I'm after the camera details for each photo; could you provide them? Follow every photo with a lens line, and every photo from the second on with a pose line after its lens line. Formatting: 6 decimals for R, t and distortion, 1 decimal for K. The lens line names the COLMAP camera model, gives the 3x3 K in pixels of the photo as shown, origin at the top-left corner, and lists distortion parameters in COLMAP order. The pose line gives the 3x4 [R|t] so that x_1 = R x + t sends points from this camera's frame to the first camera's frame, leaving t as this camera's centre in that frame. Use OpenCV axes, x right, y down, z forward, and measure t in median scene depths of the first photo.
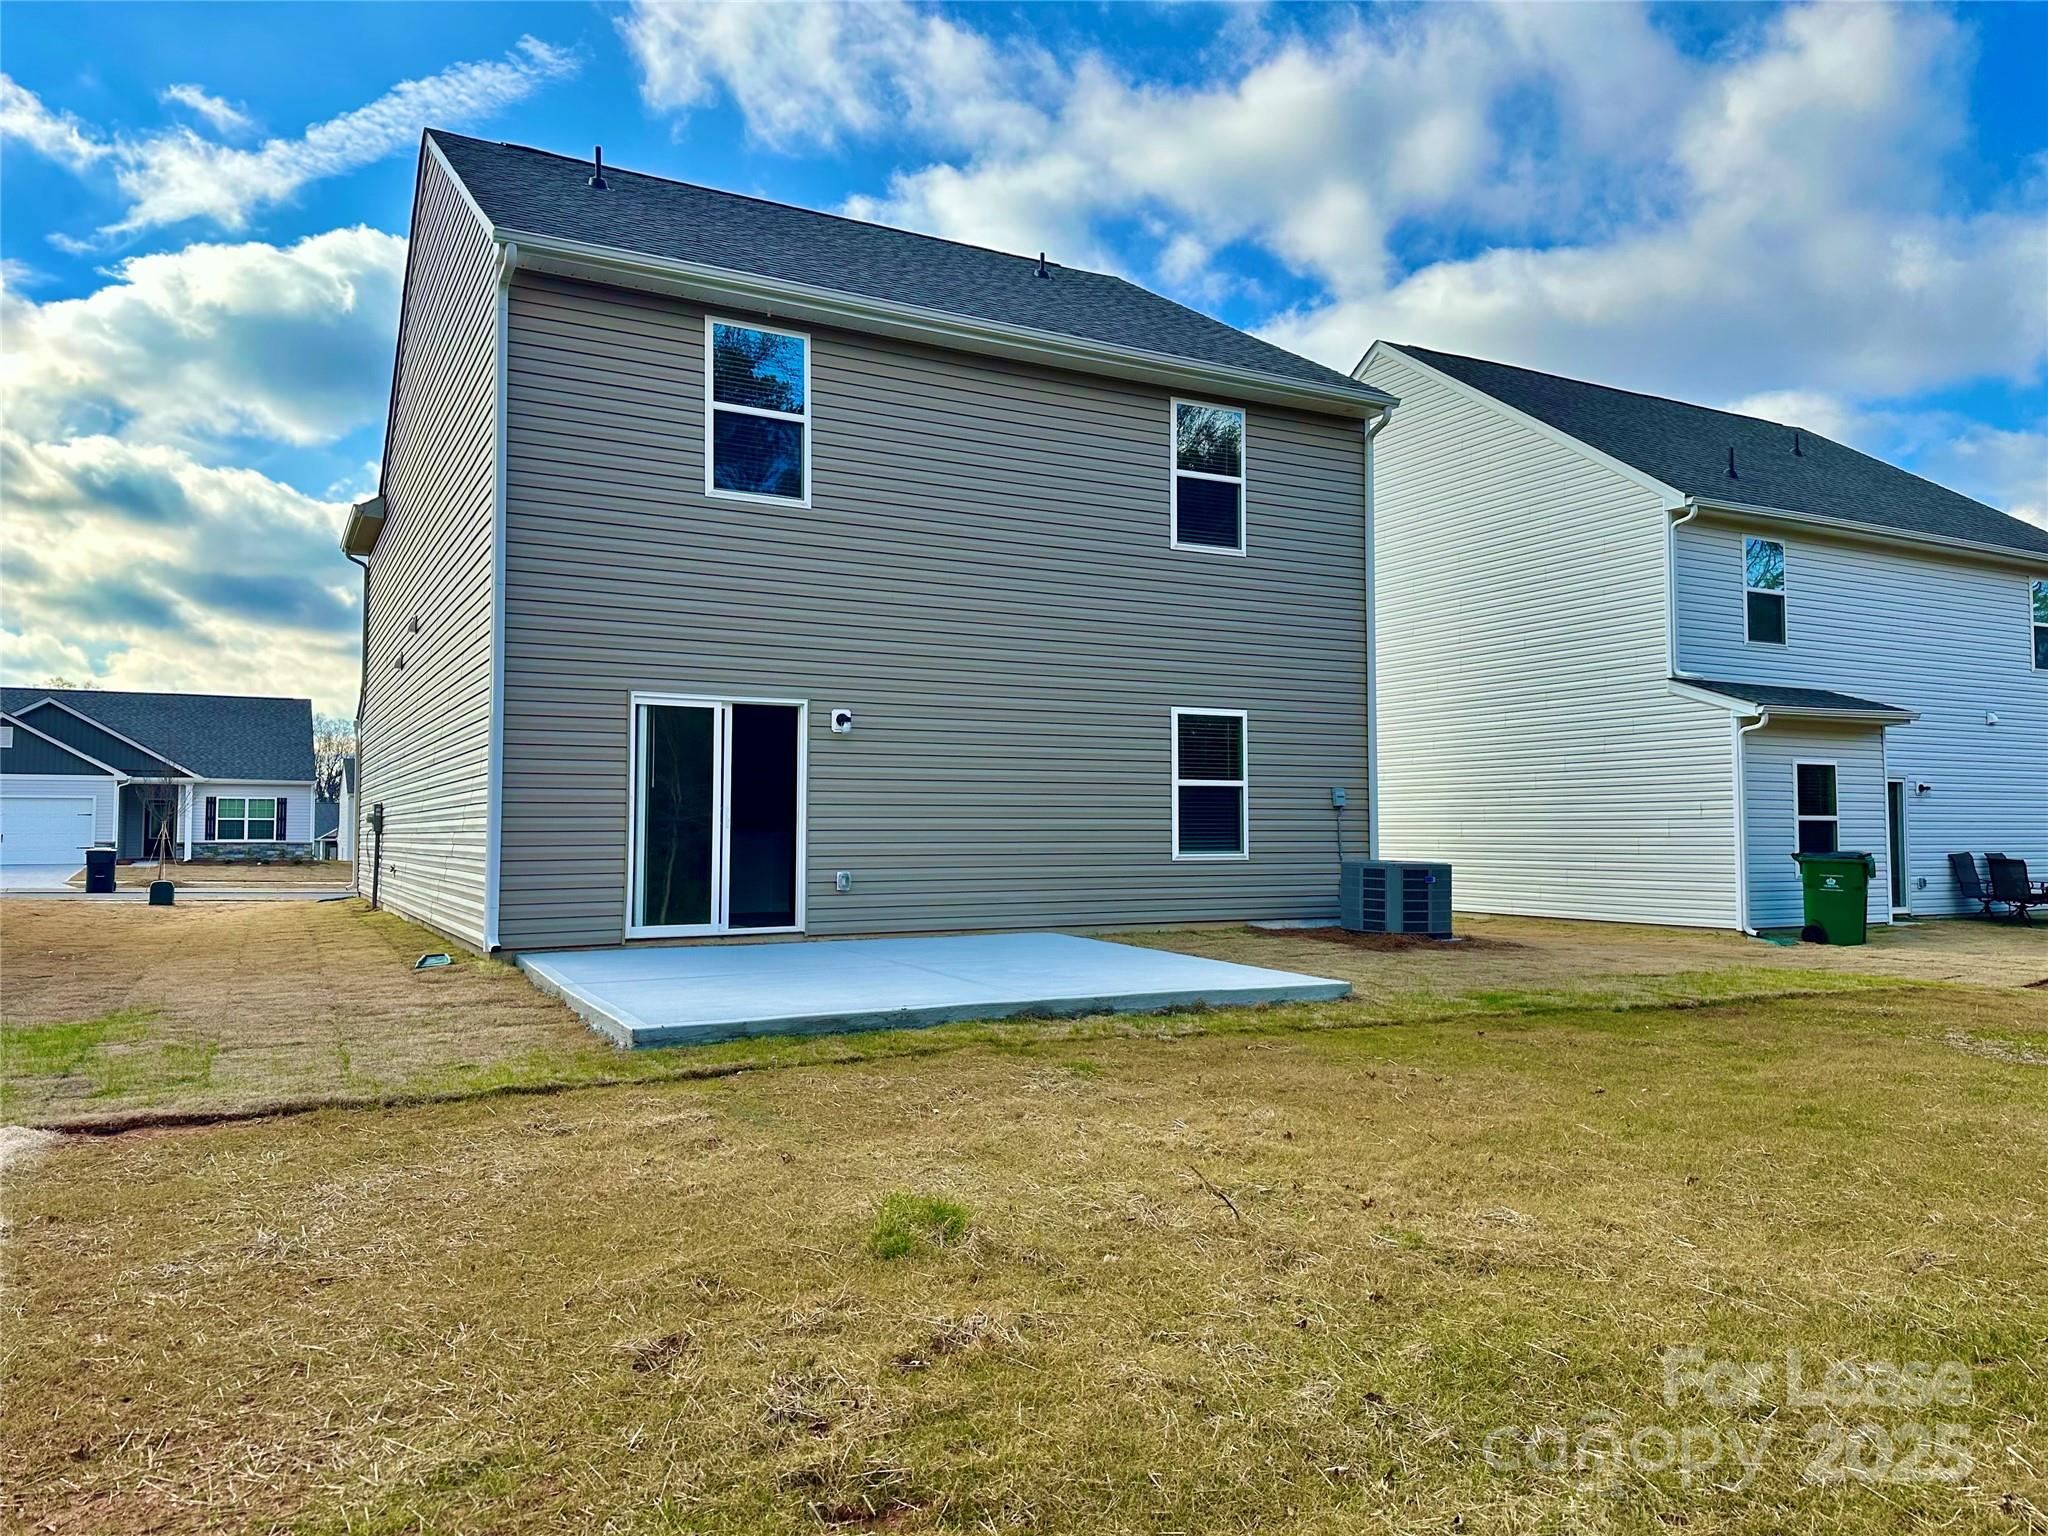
lens RADIAL K [[1437.2, 0, 1035.7], [0, 1437.2, 755.5], [0, 0, 1]] dist [0.114034, -0.173939]
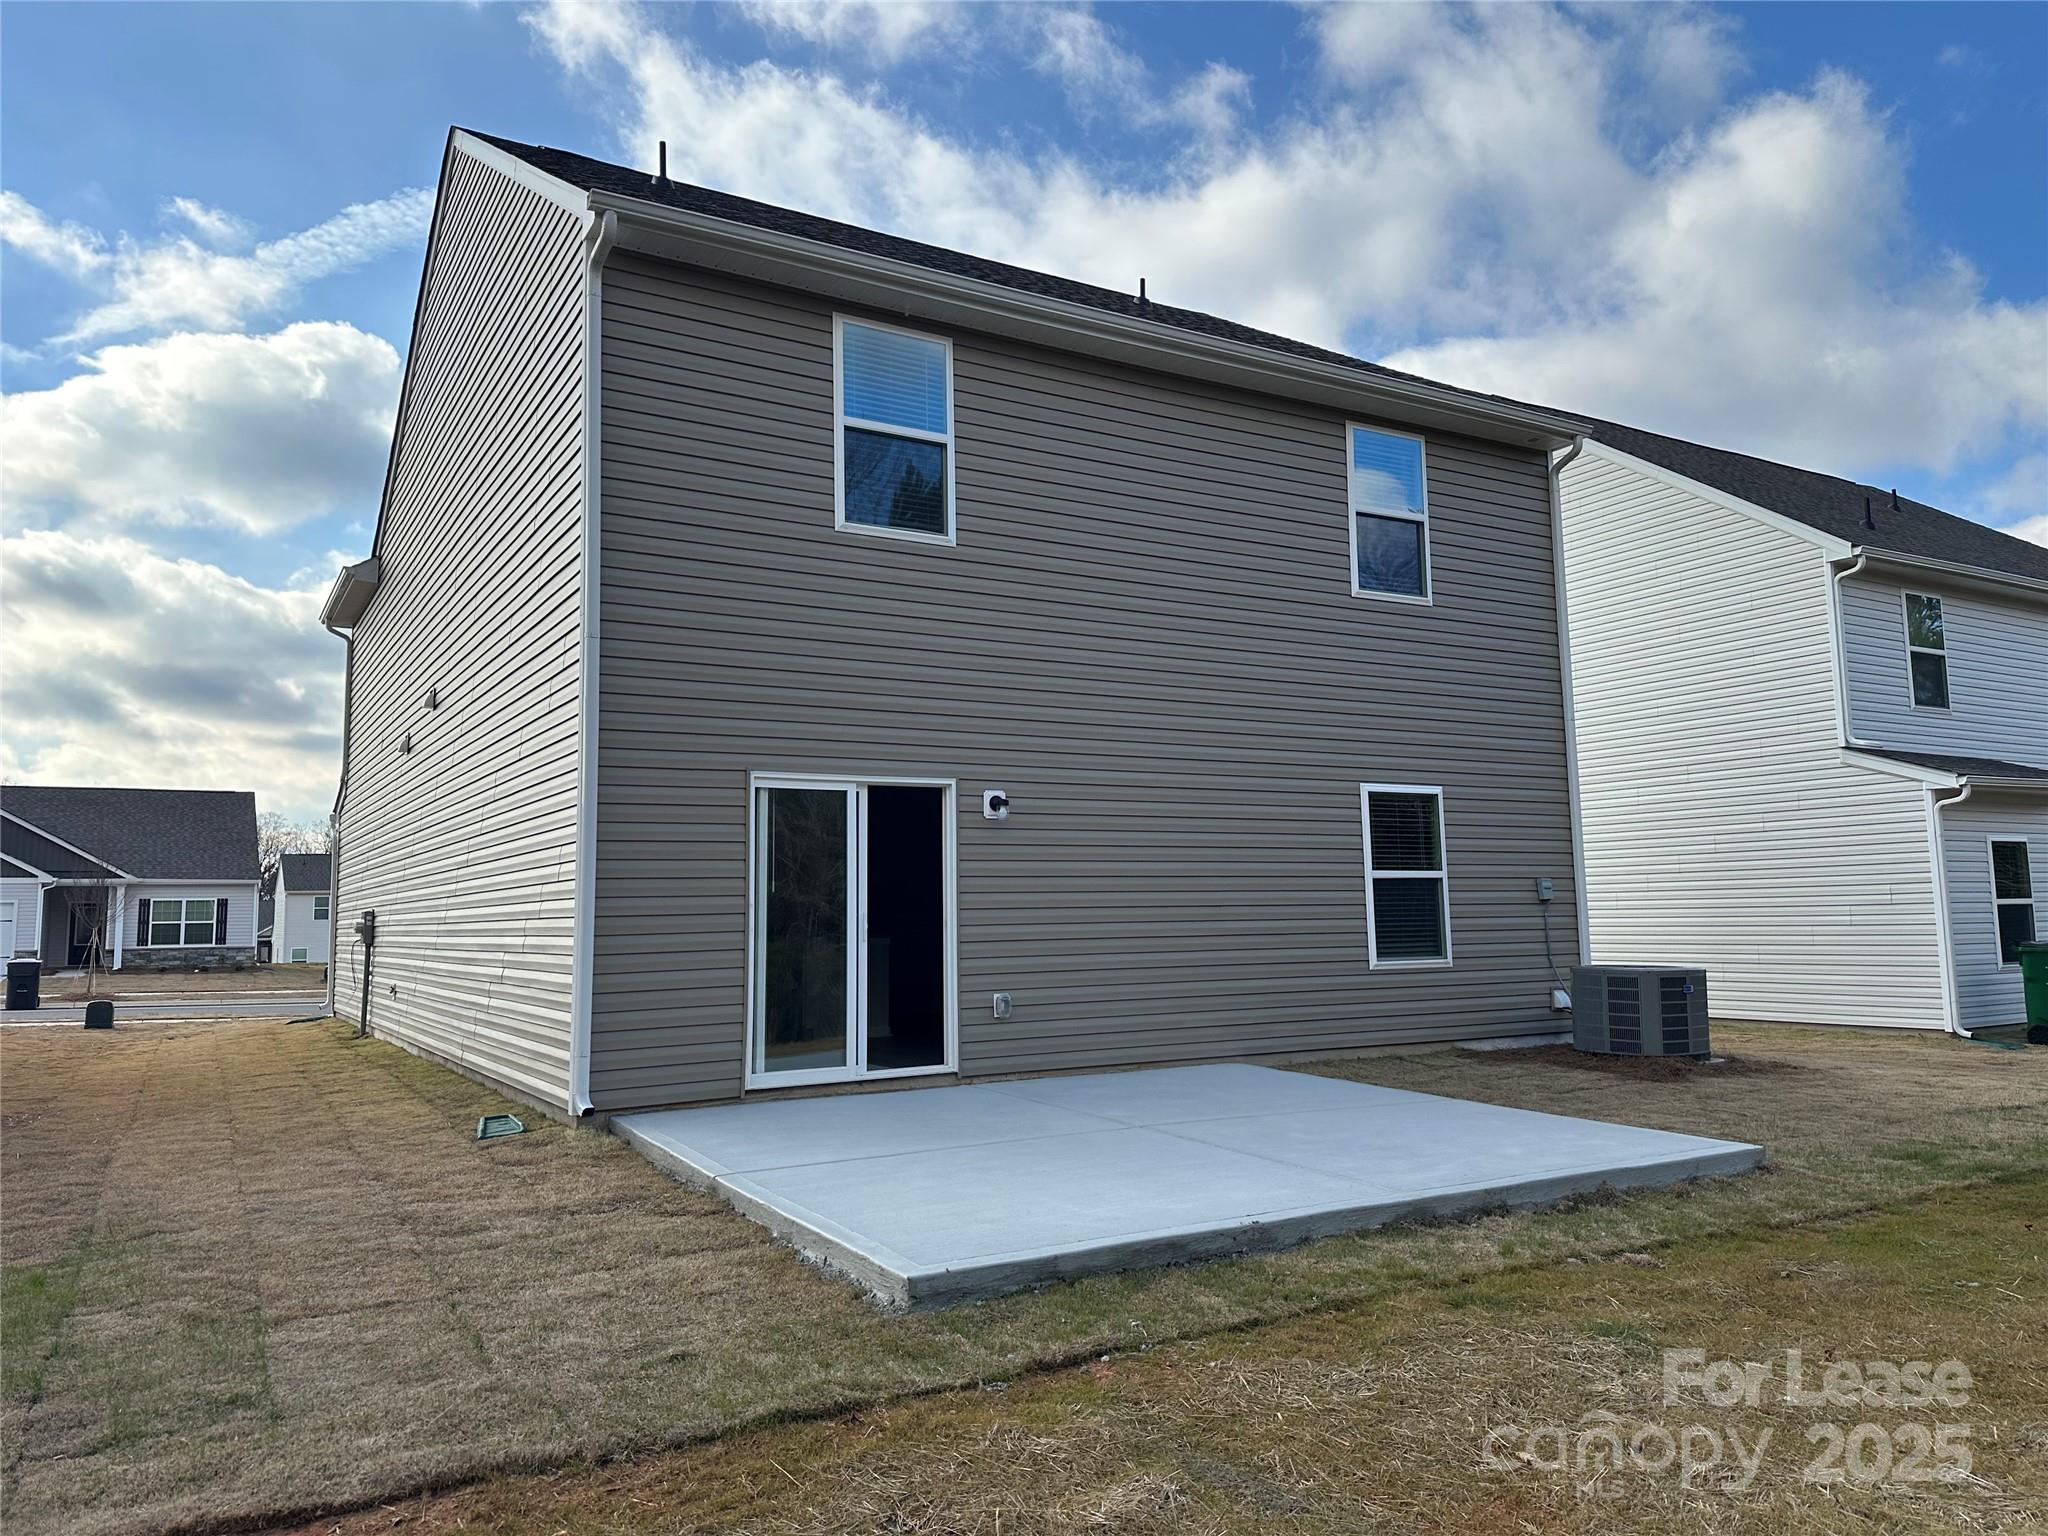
lens RADIAL K [[1426.6, 0, 1025.5], [0, 1426.6, 737.7], [0, 0, 1]] dist [0.098935, -0.155661]
pose [[0.999388, -0.013017, 0.032462, -0.126492], [0.015352, 0.997231, -0.072758, -0.002688], [-0.031425, 0.073212, 0.996821, 0.175195]]
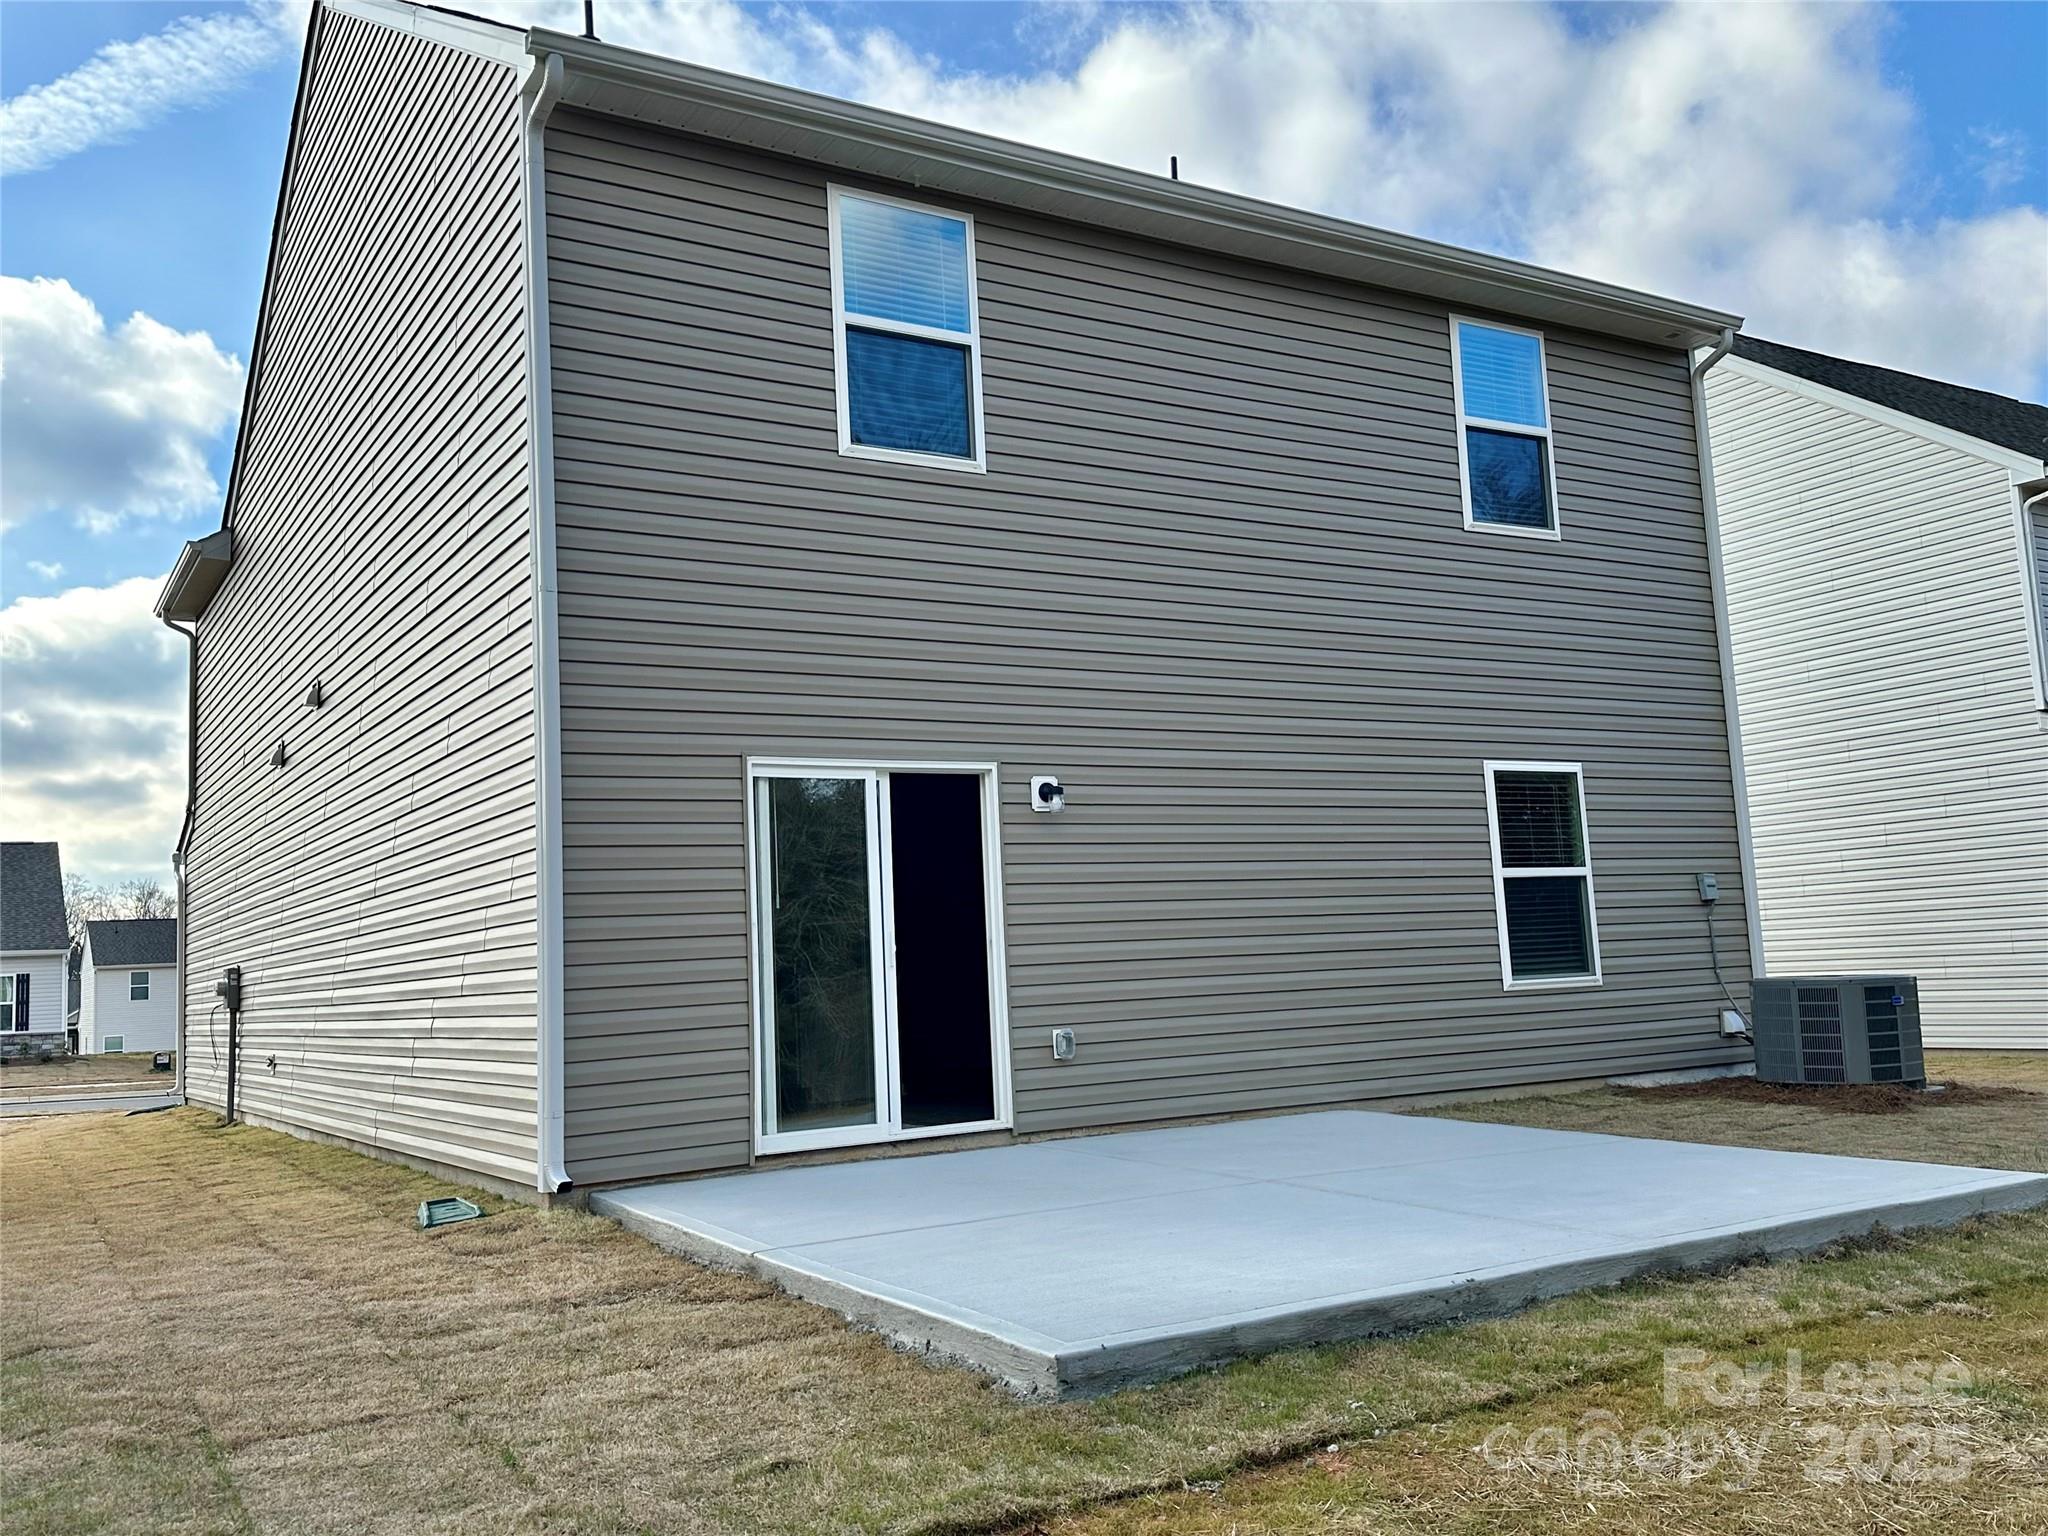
lens RADIAL K [[1730.7, 0, 1023.2], [0, 1730.7, 744.1], [0, 0, 1]] dist [0.110577, -0.192703]
pose [[0.997802, -0.042280, 0.051034, -0.162122], [0.046183, 0.995891, -0.077899, 0.012100], [-0.047531, 0.080085, 0.995654, 0.197516]]
